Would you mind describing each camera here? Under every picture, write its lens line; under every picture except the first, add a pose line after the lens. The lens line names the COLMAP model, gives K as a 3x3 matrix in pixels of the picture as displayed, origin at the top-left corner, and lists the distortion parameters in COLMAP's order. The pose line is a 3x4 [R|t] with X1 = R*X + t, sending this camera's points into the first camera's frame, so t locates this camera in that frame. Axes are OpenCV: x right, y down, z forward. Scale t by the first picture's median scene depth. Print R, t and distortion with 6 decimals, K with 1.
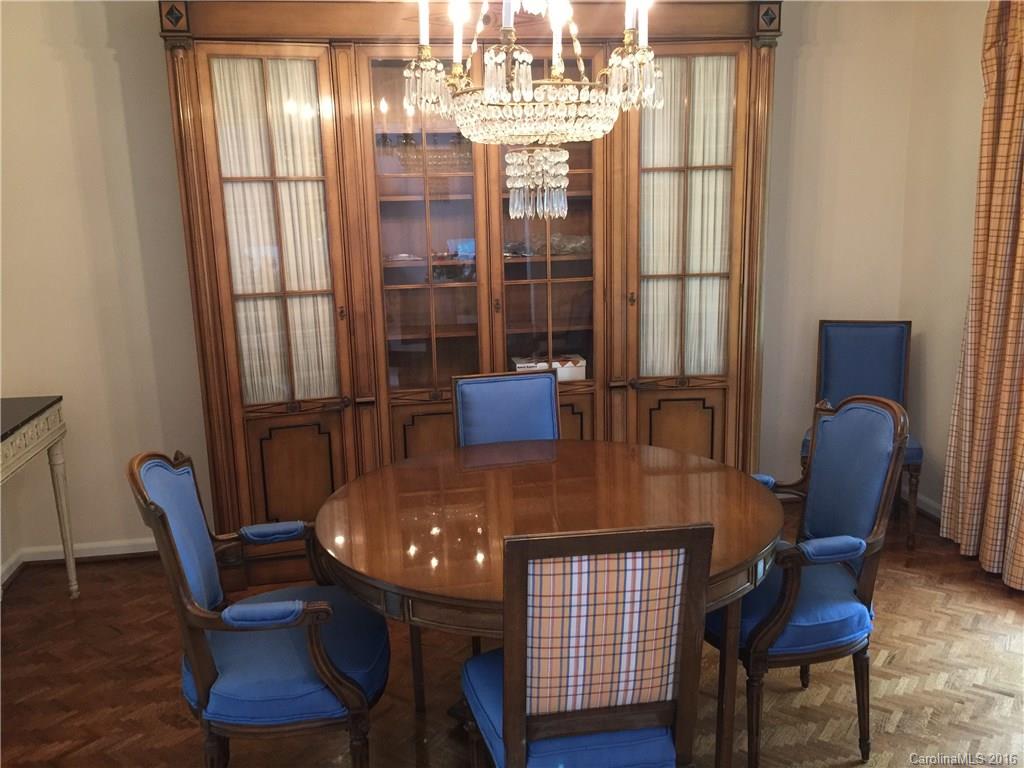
lens RADIAL K [[875.2, 0, 512.0], [0, 875.2, 384.0], [0, 0, 1]] dist [0.081652, -0.114114]
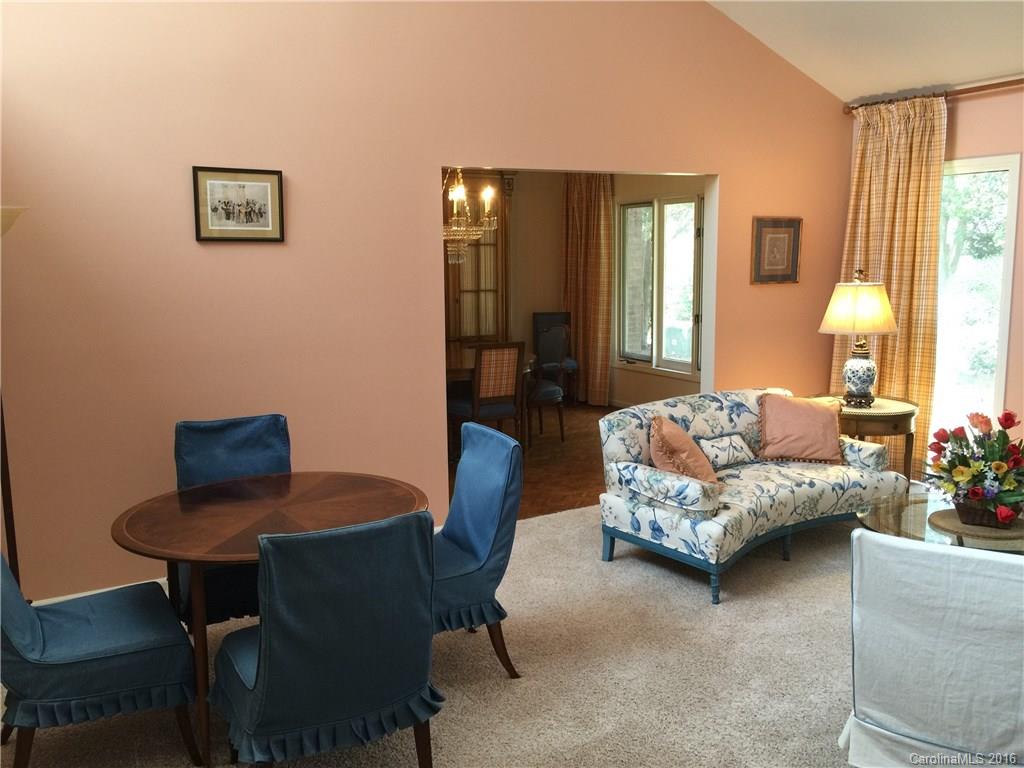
lens RADIAL K [[886.7, 0, 512.0], [0, 886.7, 384.0], [0, 0, 1]] dist [0.082582, -0.125199]
pose [[0.938929, -0.037526, 0.342060, -0.531701], [0.058236, 0.997026, -0.050472, 0.245278], [-0.339148, 0.067310, 0.938322, -1.199475]]
